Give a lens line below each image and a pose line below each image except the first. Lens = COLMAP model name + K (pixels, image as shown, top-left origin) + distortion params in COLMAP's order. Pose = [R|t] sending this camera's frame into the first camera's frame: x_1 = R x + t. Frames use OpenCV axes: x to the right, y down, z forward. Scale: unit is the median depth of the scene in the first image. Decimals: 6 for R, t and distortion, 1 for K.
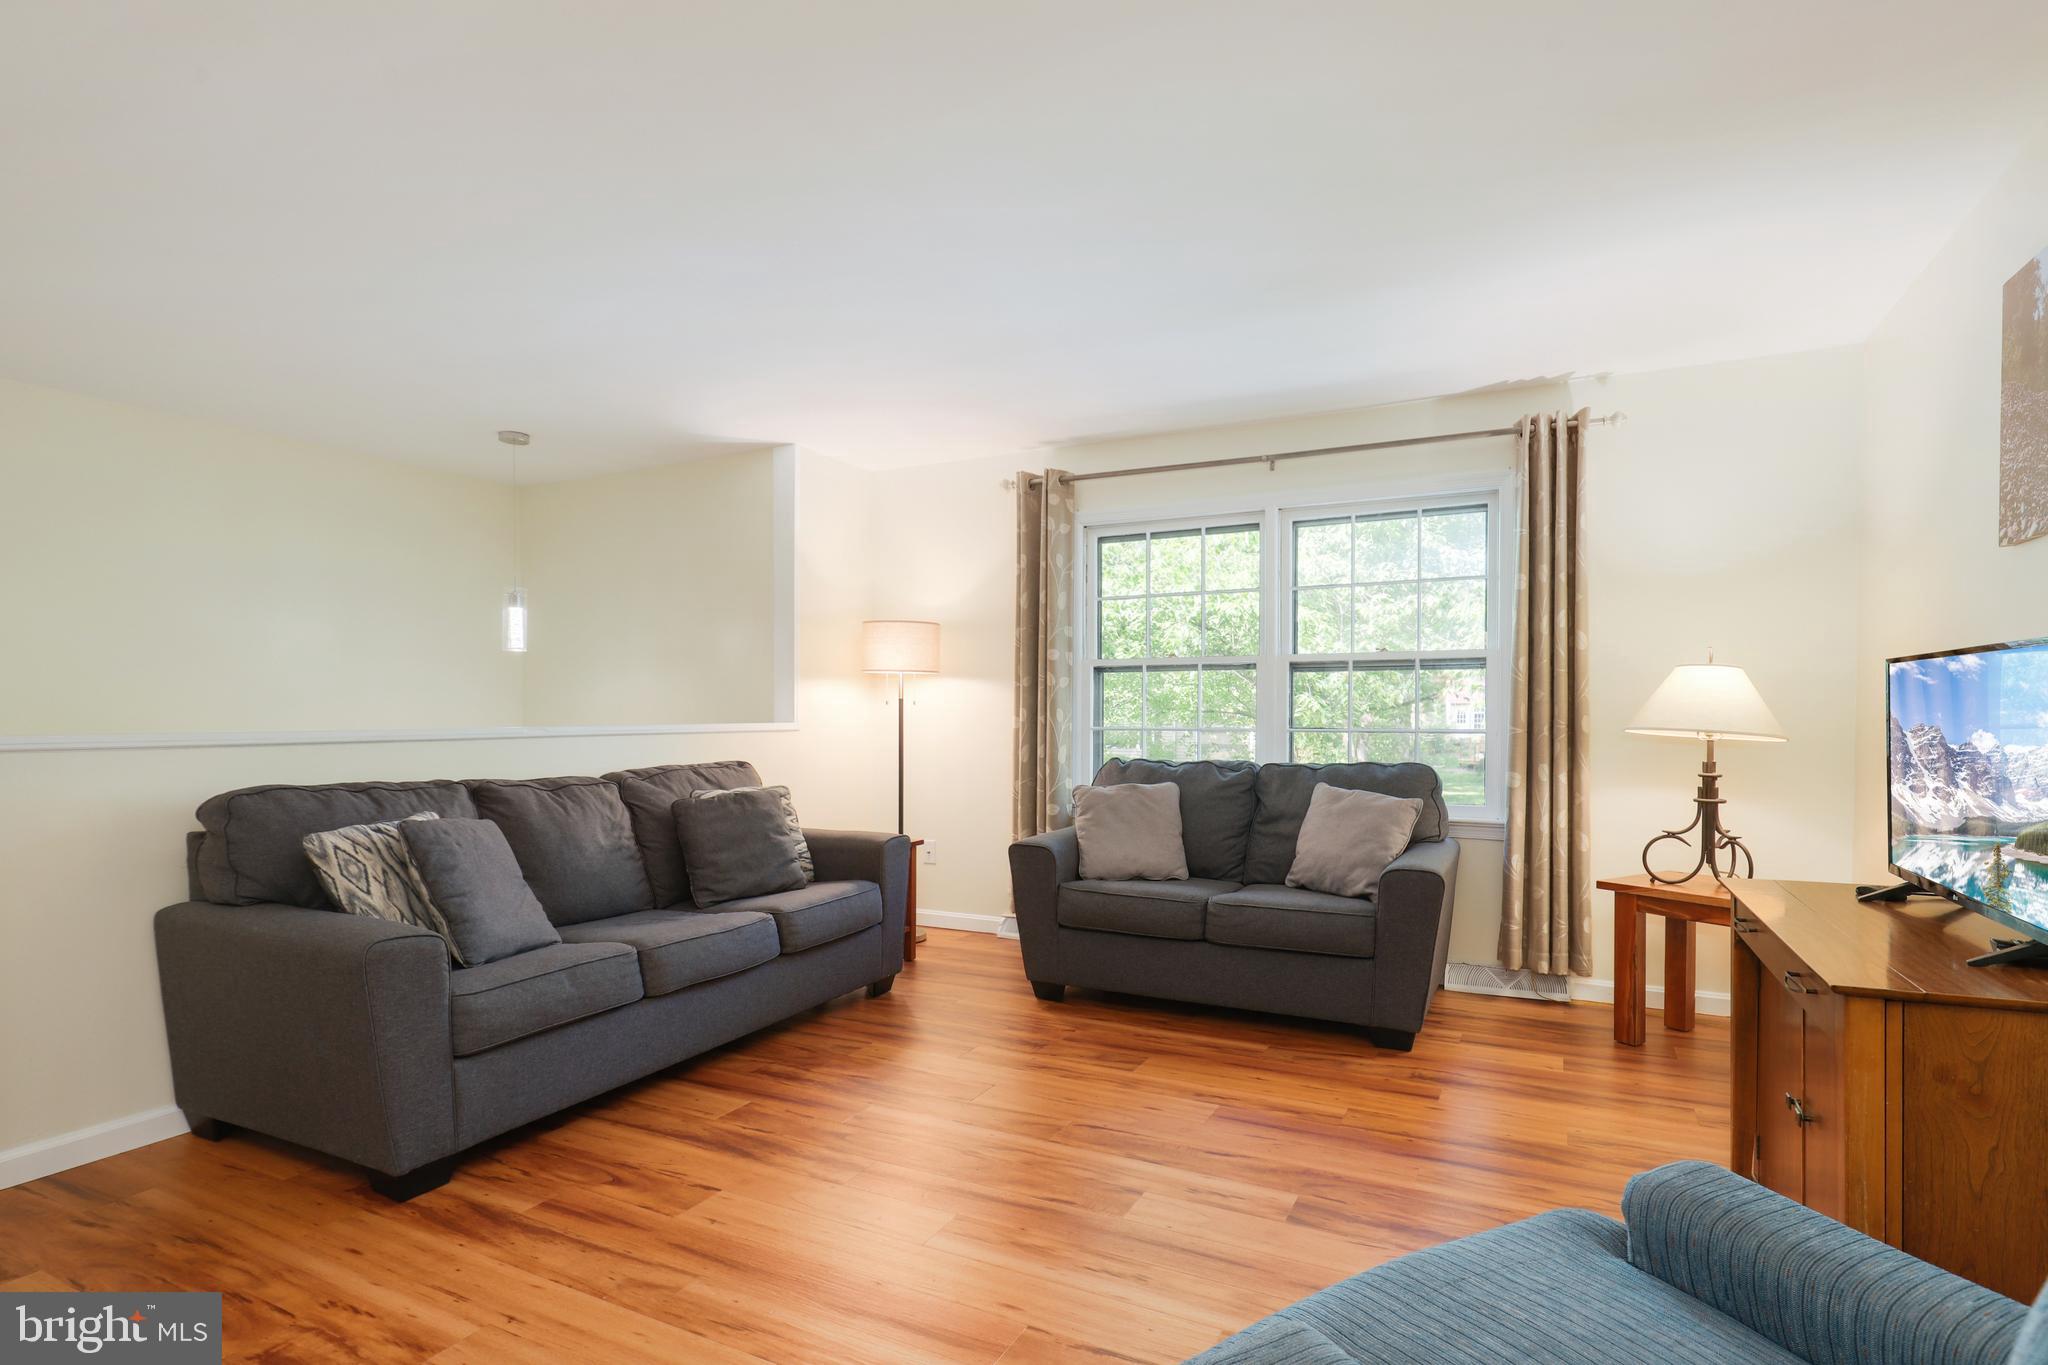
lens RADIAL K [[1032.1, 0, 1038.1], [0, 1032.1, 716.2], [0, 0, 1]] dist [0.003448, -0.001287]
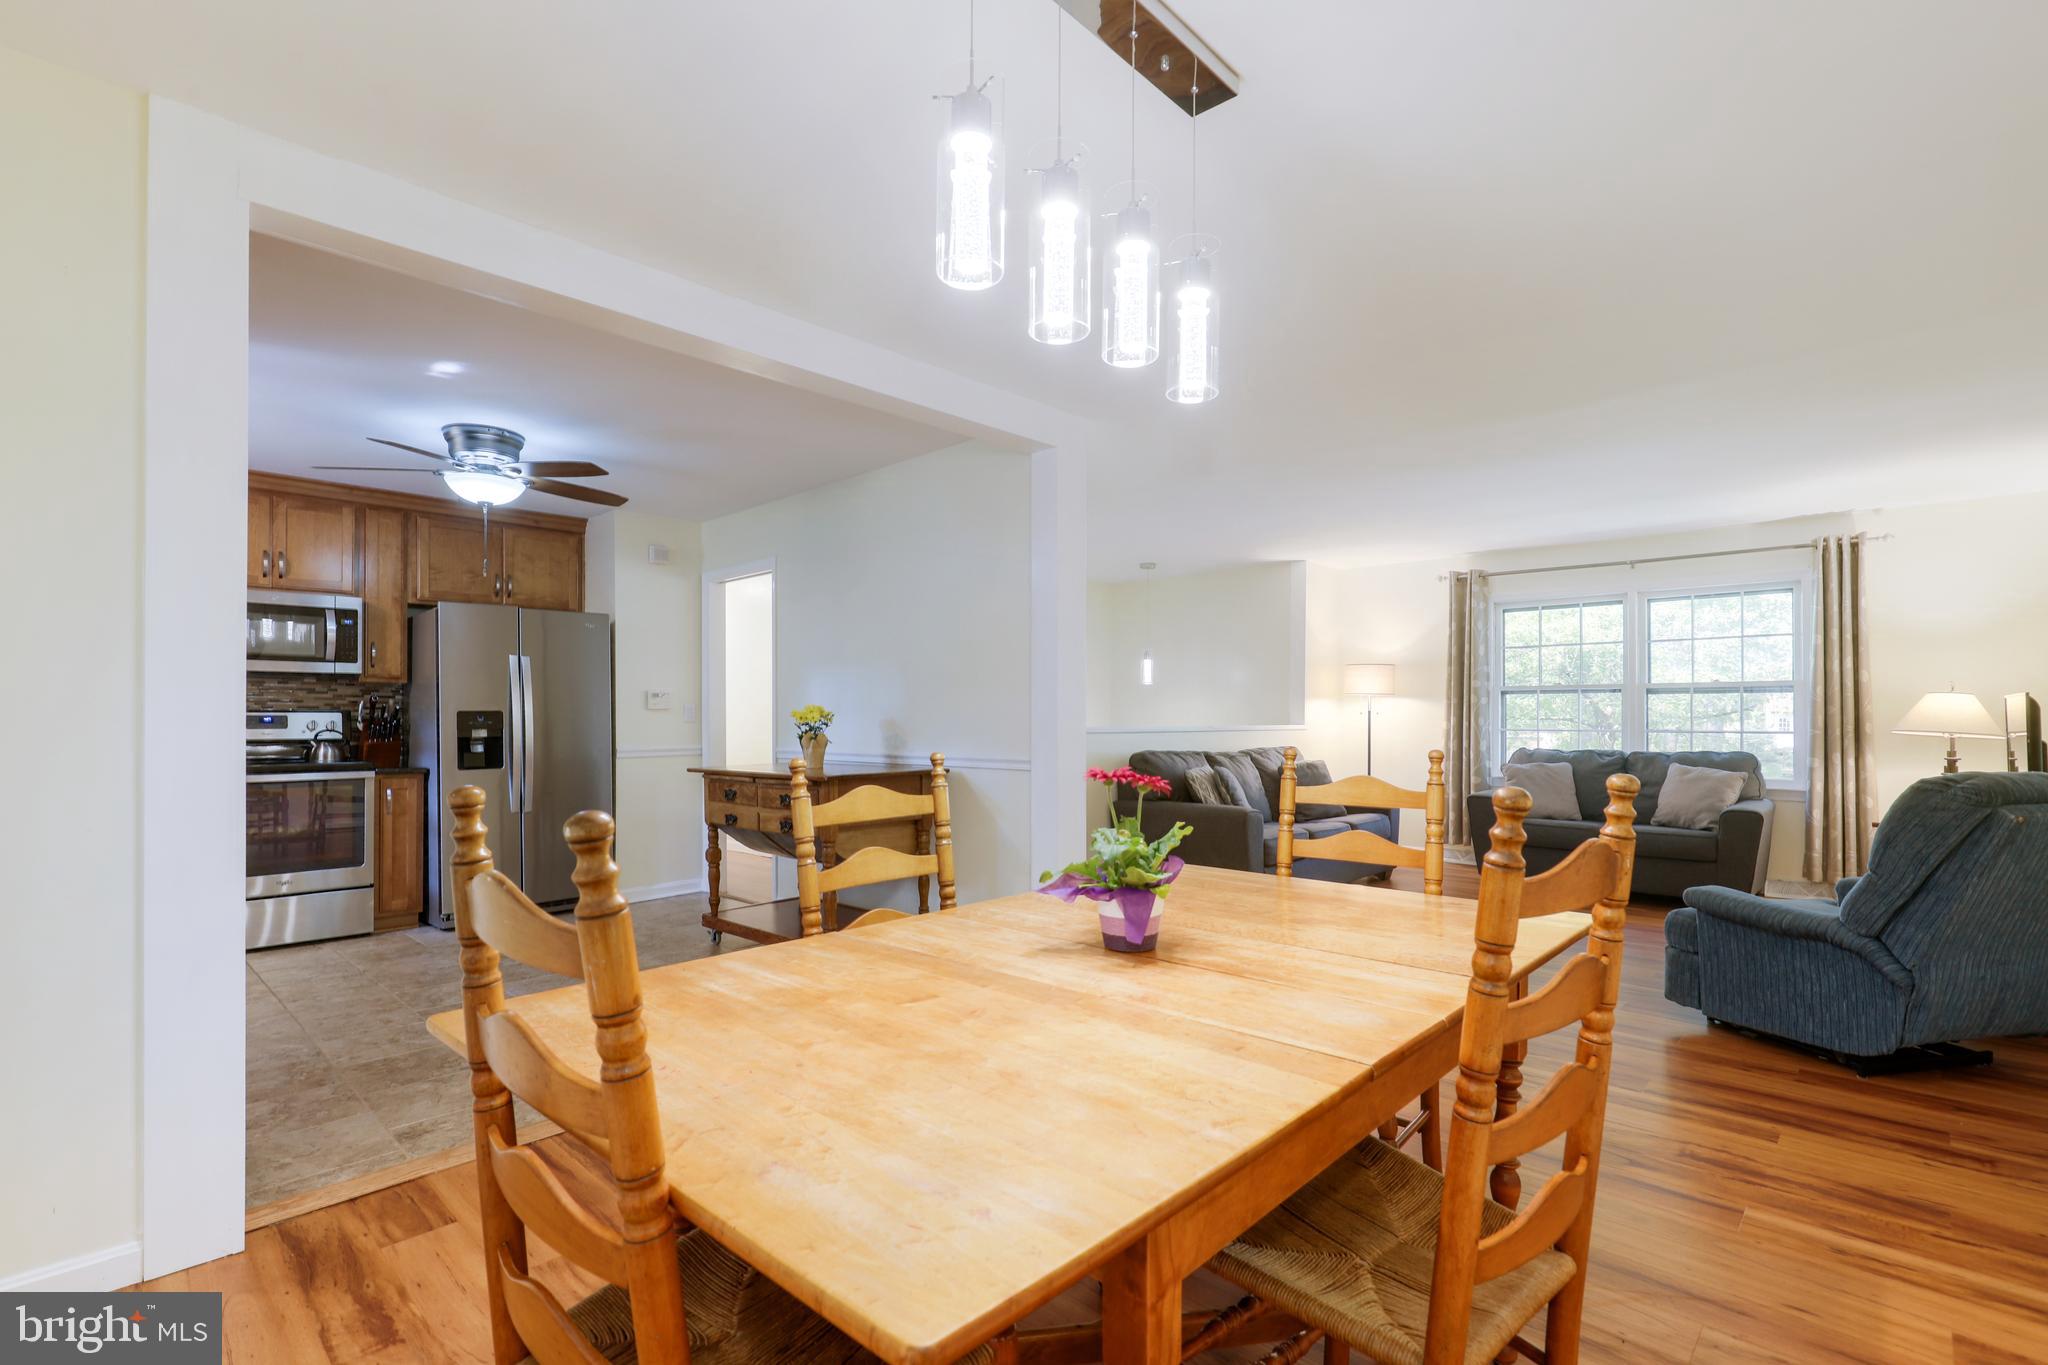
lens RADIAL K [[938.6, 0, 1021.7], [0, 938.6, 704.0], [0, 0, 1]] dist [-0.001977, -0.000440]
pose [[0.958087, -0.001529, -0.286474, -0.307368], [-0.004263, 0.999799, -0.019595, 0.004965], [0.286447, 0.019995, 0.957888, -0.763160]]
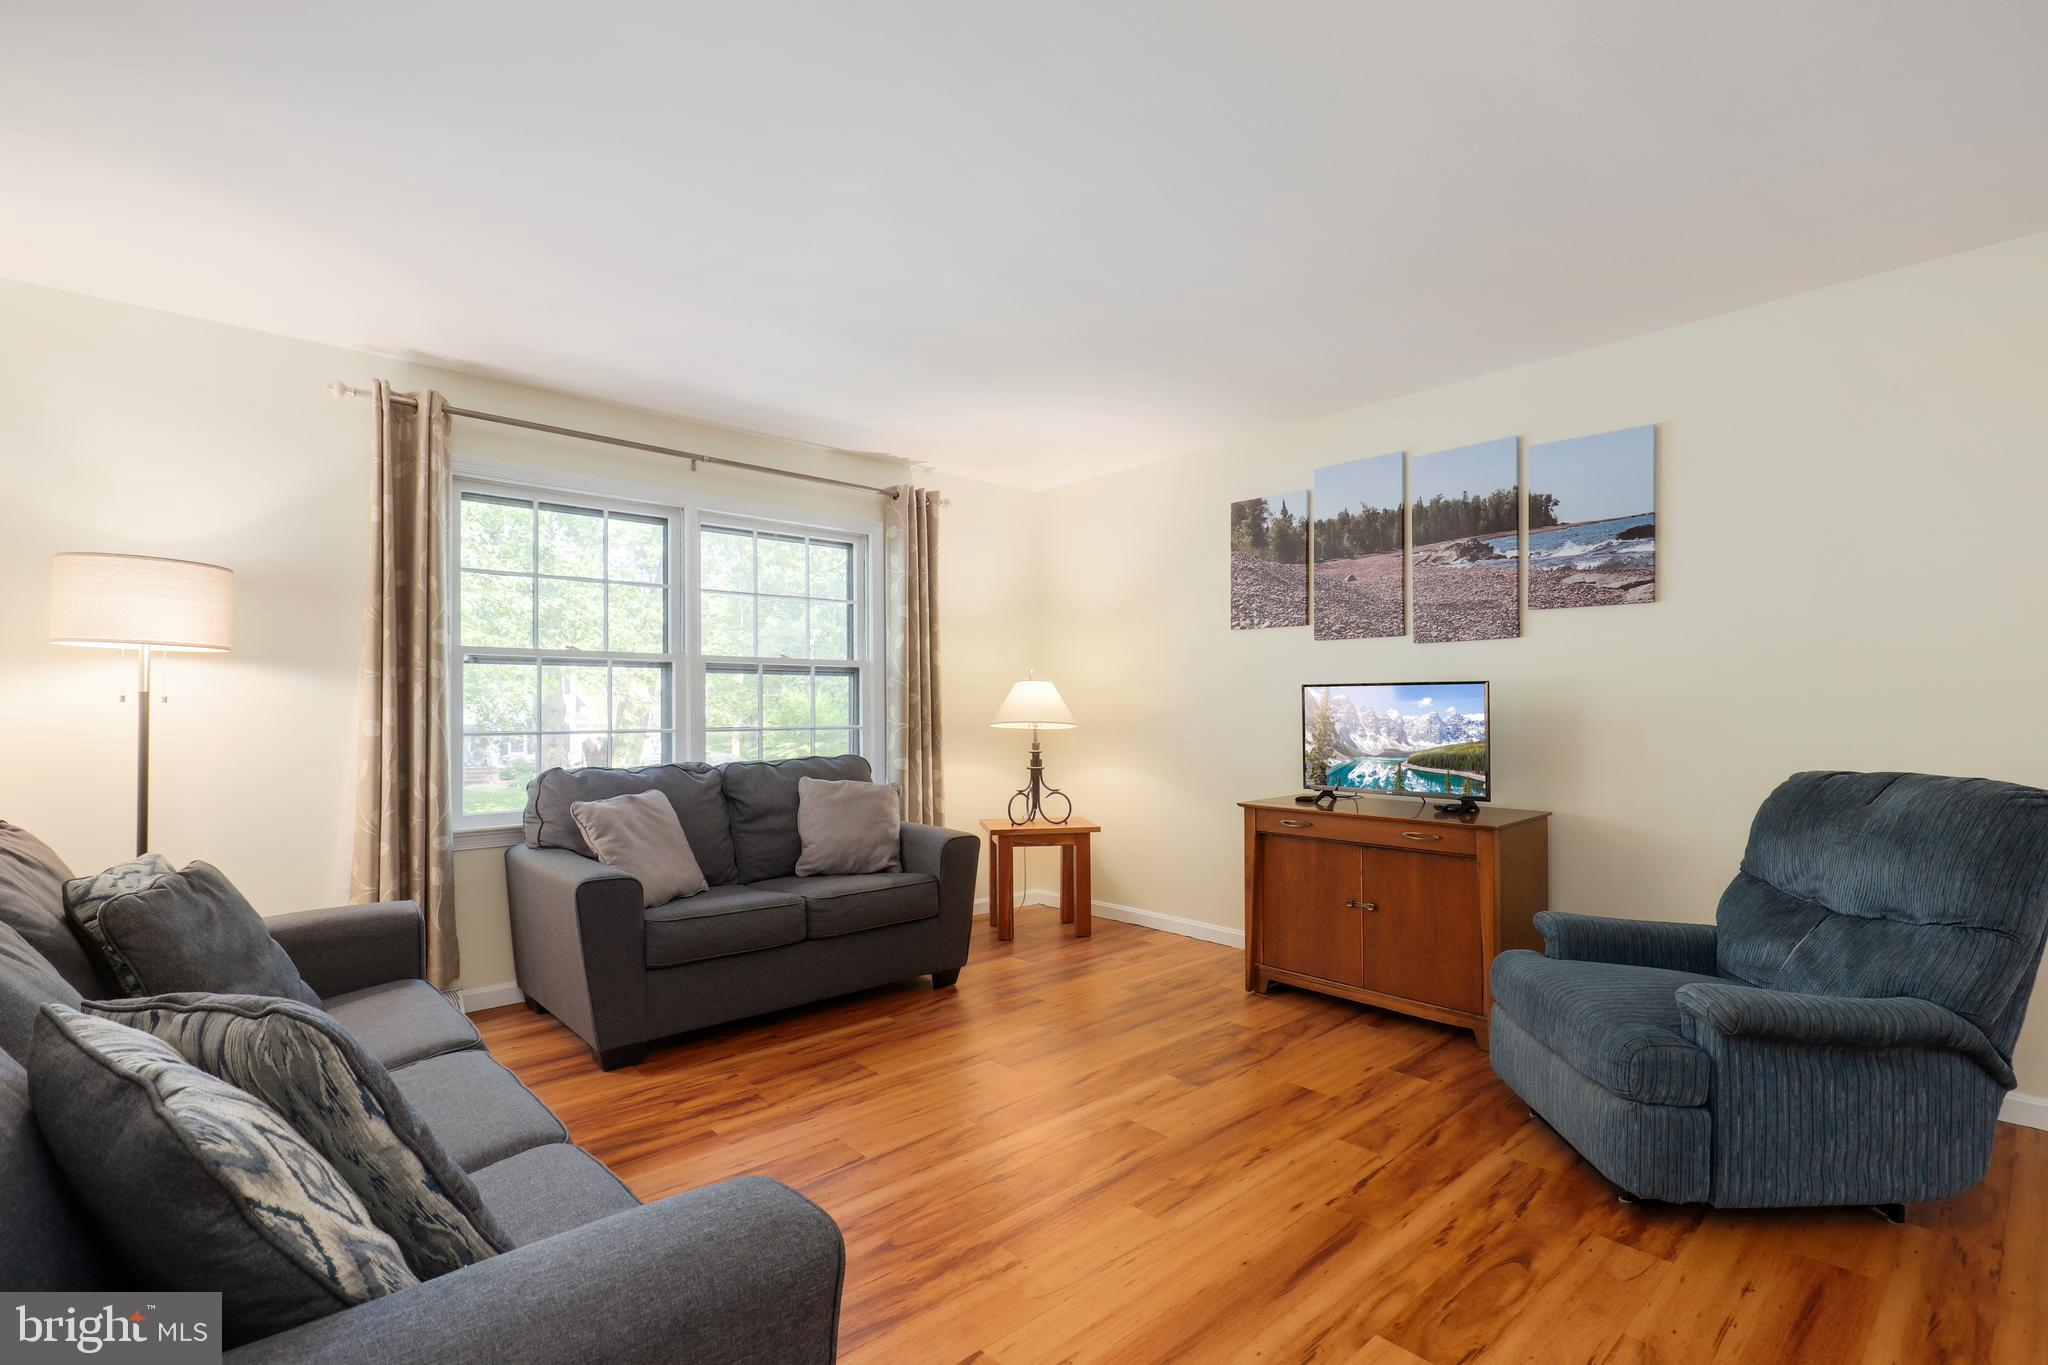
lens RADIAL K [[938.6, 0, 1017.6], [0, 938.6, 682.8], [0, 0, 1]] dist [-0.001977, -0.000440]
pose [[0.361648, 0.024101, 0.932003, -0.588233], [0.006744, 0.999572, -0.028465, -0.005234], [-0.932290, 0.016580, 0.361331, 0.447150]]
